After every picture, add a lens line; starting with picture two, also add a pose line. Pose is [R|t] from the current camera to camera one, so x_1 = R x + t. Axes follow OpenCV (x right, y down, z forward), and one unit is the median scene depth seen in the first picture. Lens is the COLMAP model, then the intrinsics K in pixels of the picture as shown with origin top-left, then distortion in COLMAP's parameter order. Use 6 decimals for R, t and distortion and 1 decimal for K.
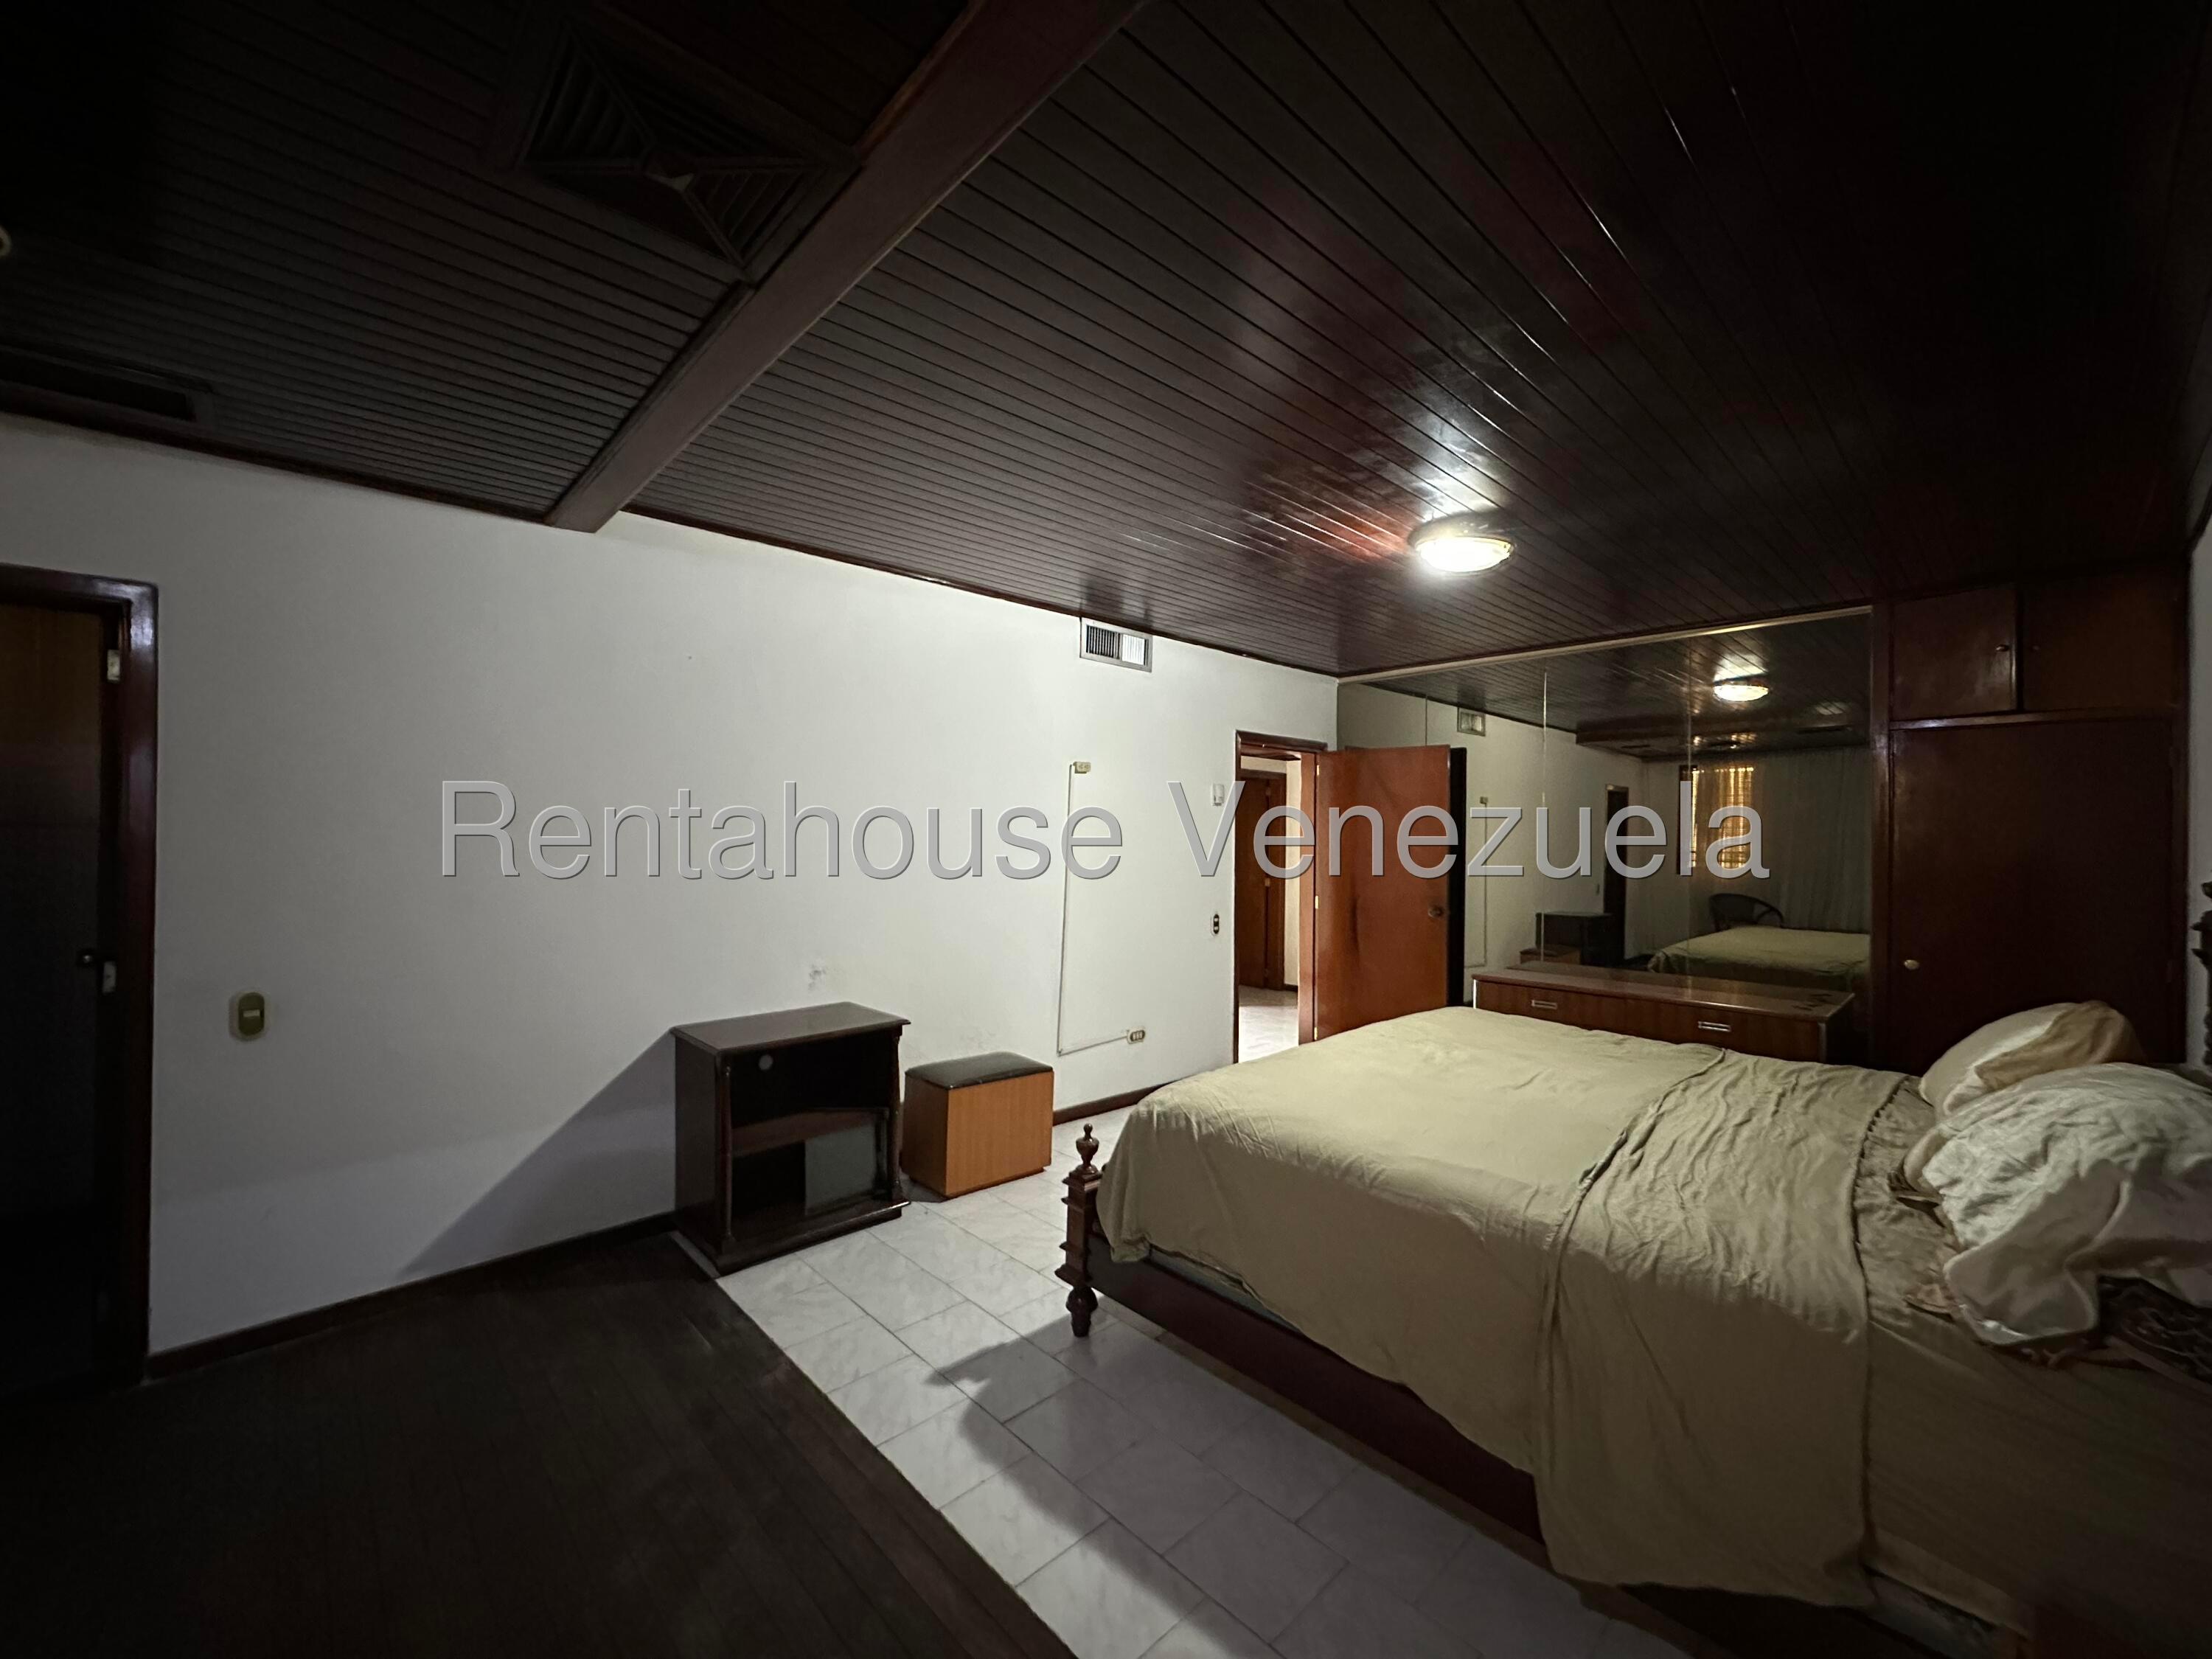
lens RADIAL K [[883.9, 0, 1106.0], [0, 883.9, 829.5], [0, 0, 1]] dist [-0.002600, 0.000996]
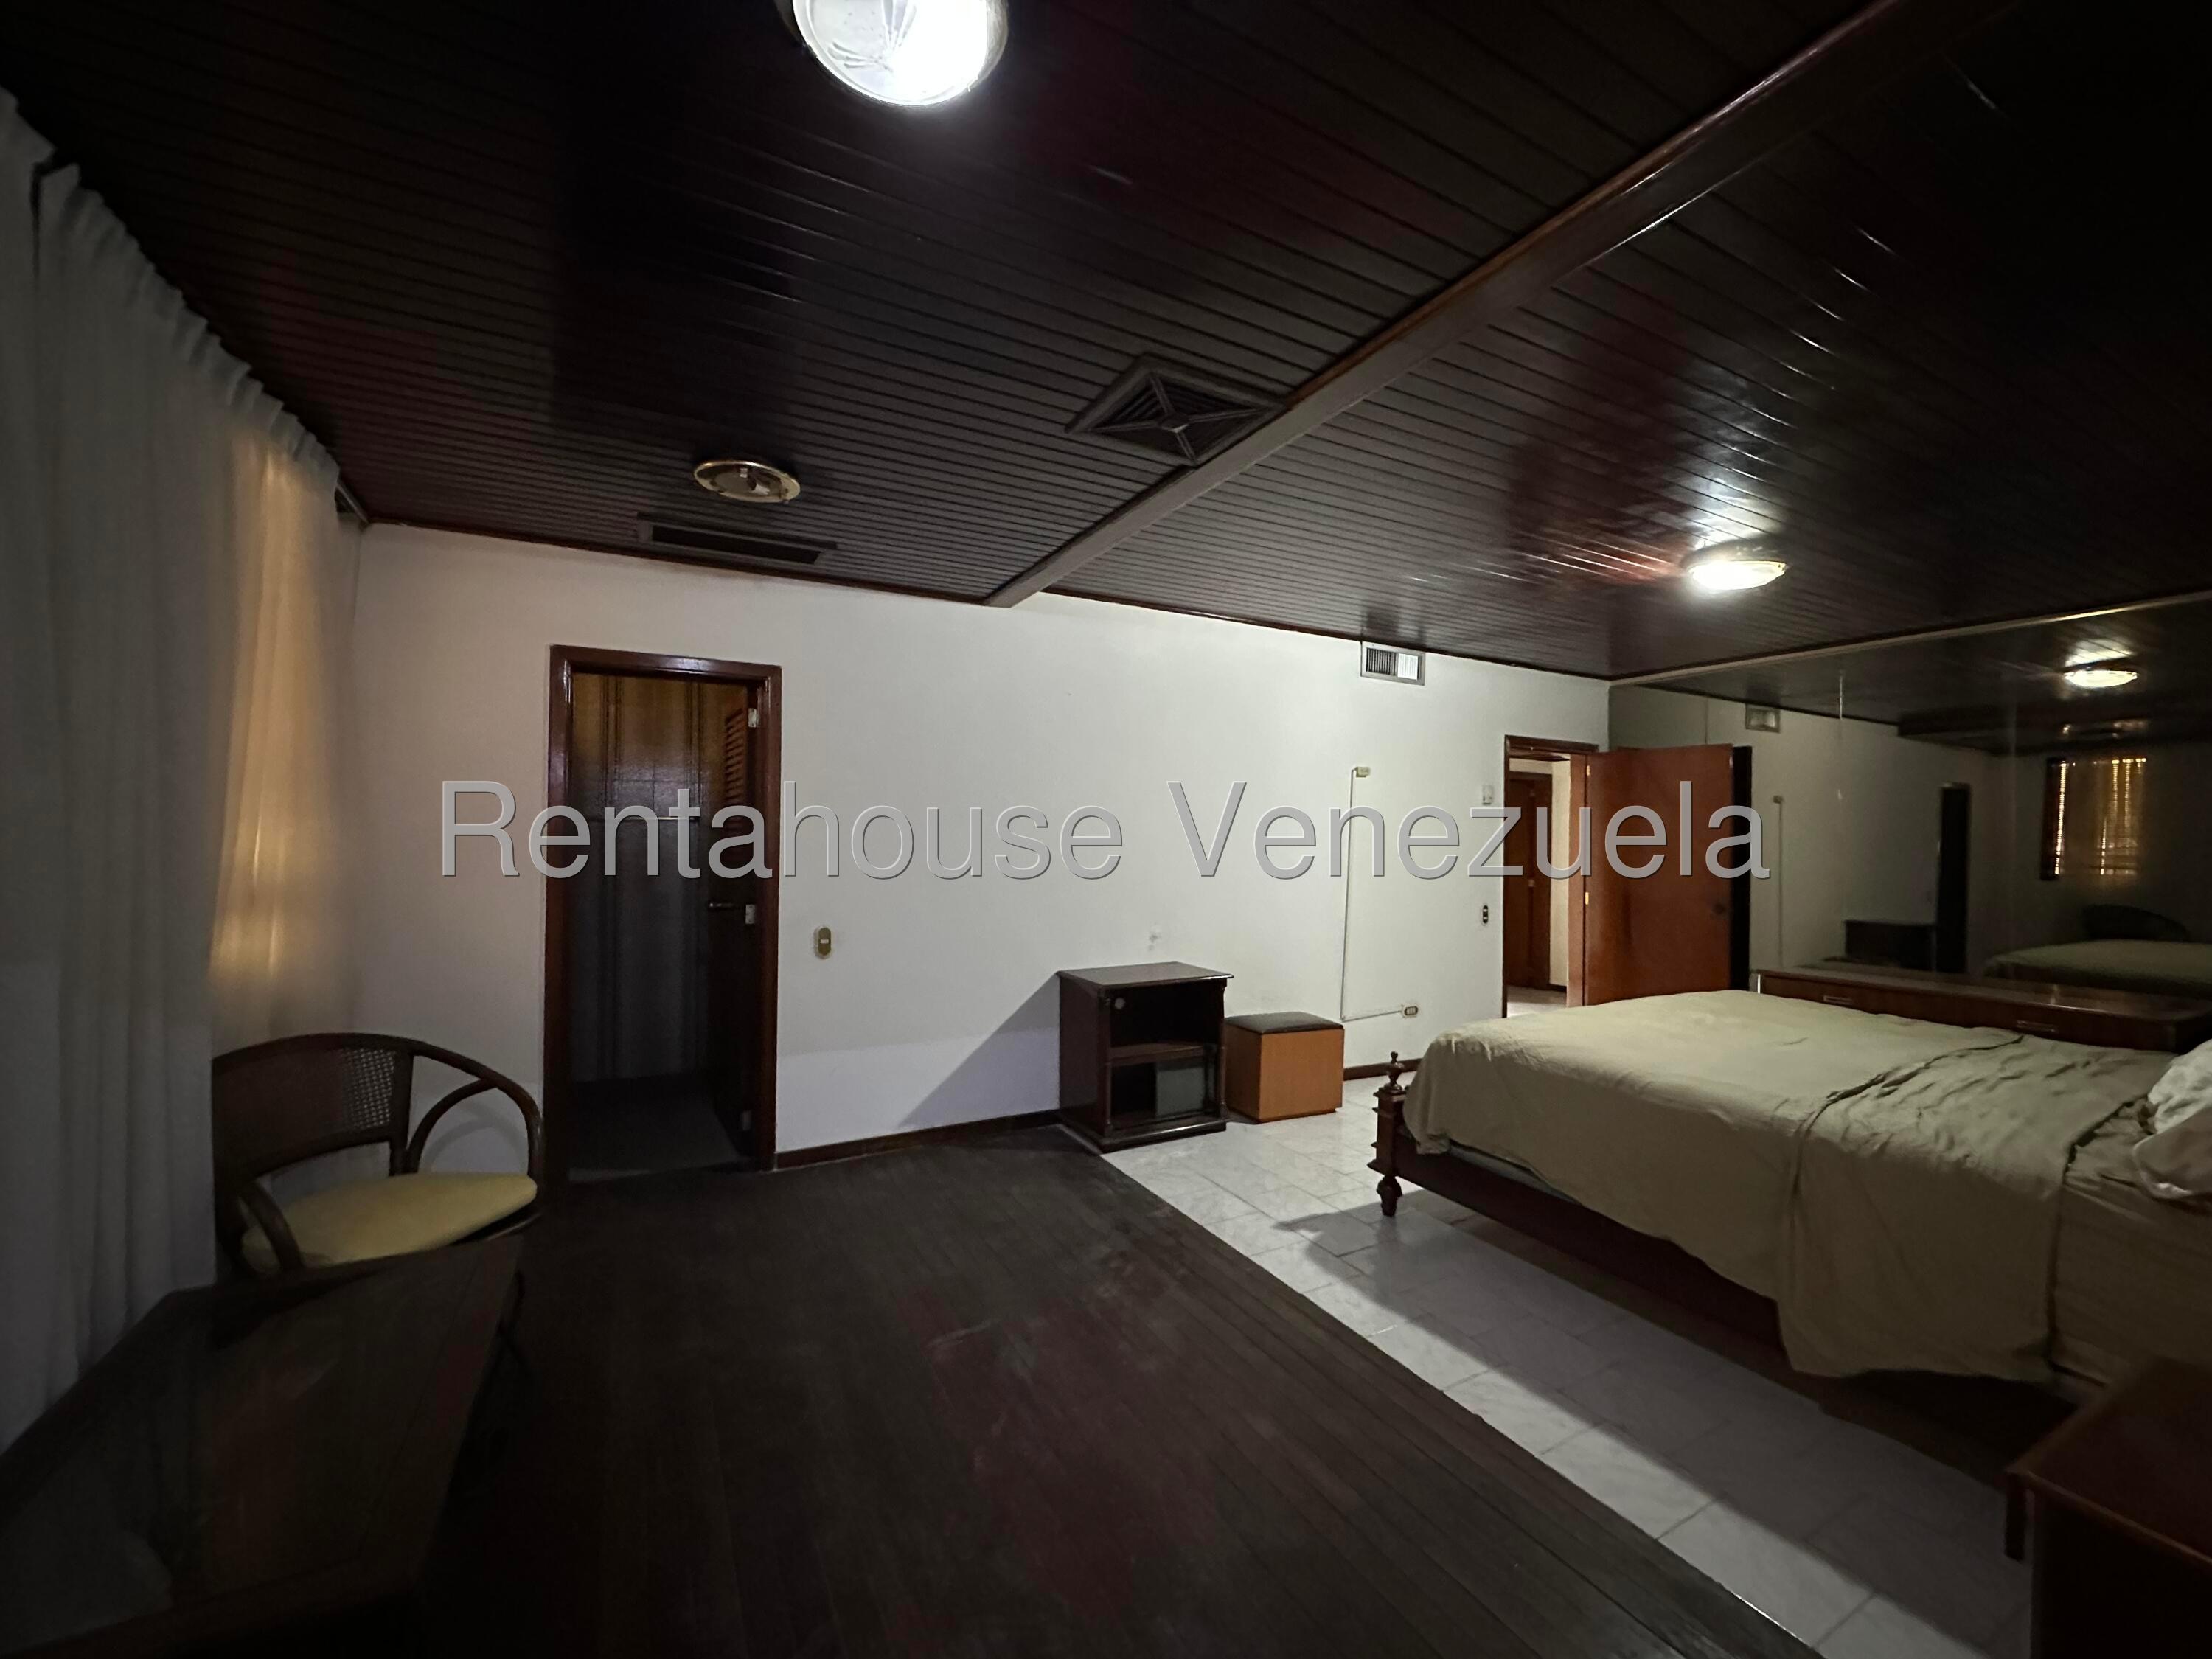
lens RADIAL K [[883.9, 0, 1106.0], [0, 883.9, 829.5], [0, 0, 1]] dist [-0.002600, 0.000996]
pose [[0.966330, 0.001292, -0.257303, -0.077256], [-0.002574, 0.999986, -0.004645, 0.015513], [0.257293, 0.005151, 0.966320, -0.281103]]
